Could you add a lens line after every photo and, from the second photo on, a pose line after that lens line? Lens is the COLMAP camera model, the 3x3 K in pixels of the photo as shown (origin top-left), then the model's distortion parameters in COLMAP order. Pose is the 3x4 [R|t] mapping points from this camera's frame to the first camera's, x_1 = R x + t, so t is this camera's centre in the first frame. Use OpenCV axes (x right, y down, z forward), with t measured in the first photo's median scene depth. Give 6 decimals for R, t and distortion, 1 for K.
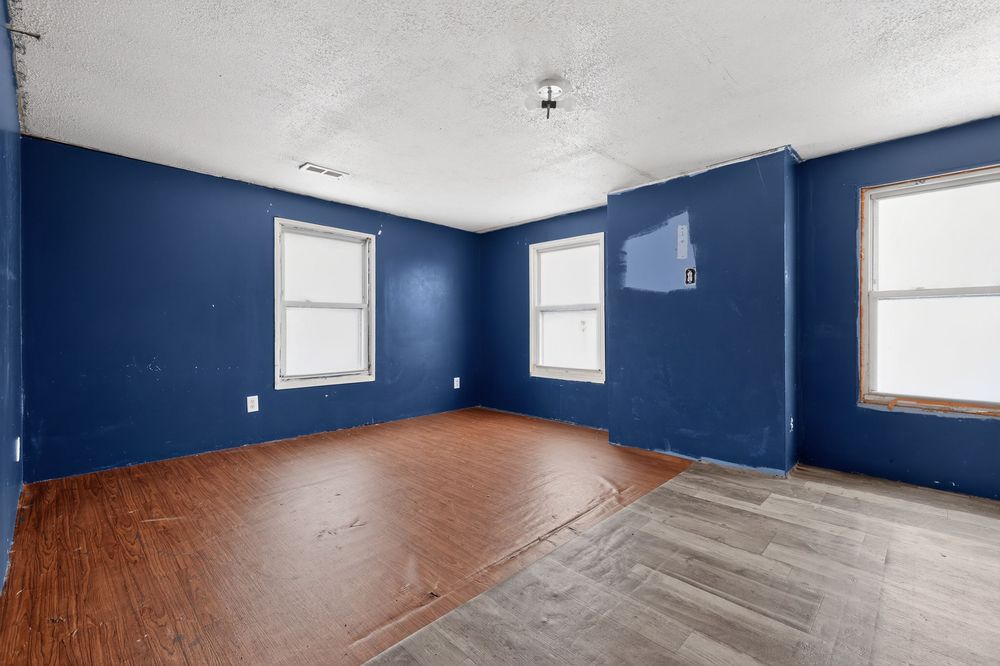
lens RADIAL K [[433.3, 0, 500.1], [0, 433.3, 329.8], [0, 0, 1]] dist [0.005509, 0.000331]
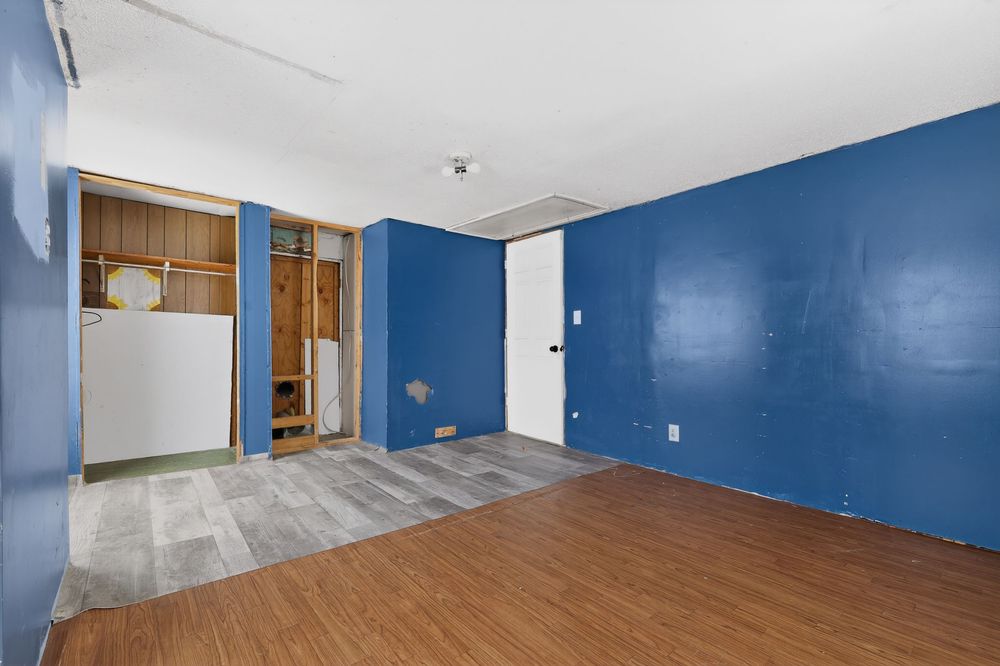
lens RADIAL K [[433.3, 0, 499.8], [0, 433.3, 336.7], [0, 0, 1]] dist [0.005509, 0.000331]
pose [[-0.995353, -0.003720, 0.096222, -0.110285], [-0.003725, 0.999993, 0.000127, -0.024173], [-0.096221, -0.000232, -0.995360, 1.967746]]
